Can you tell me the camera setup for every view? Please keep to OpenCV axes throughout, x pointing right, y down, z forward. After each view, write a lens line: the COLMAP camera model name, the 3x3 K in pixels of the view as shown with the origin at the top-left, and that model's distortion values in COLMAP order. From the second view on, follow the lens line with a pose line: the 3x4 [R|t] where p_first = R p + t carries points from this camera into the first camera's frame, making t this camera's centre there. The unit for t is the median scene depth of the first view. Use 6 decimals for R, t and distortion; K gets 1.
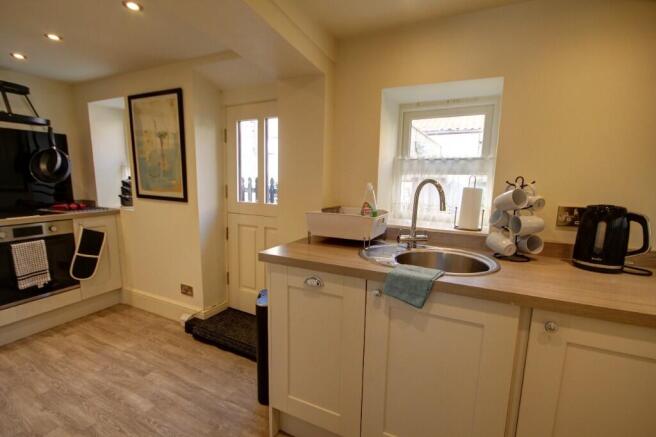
lens RADIAL K [[302.7, 0, 325.3], [0, 302.7, 220.9], [0, 0, 1]] dist [-0.004510, -0.001074]
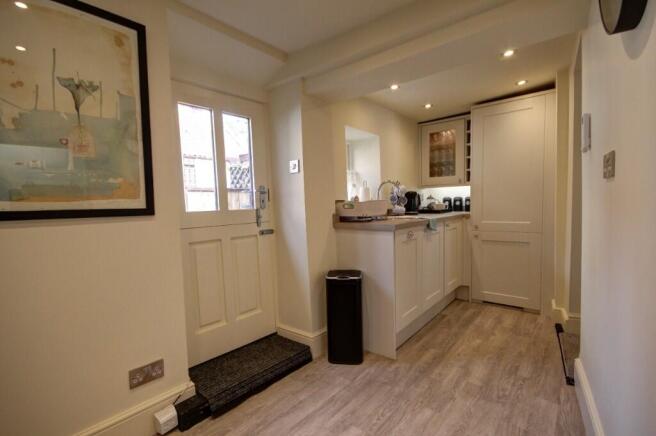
lens RADIAL K [[302.7, 0, 324.6], [0, 302.7, 219.7], [0, 0, 1]] dist [-0.004510, -0.001074]
pose [[0.232813, -0.086187, 0.968695, -0.993442], [0.176863, 0.983207, 0.044972, -0.020431], [-0.956304, 0.160857, 0.244147, 0.555743]]
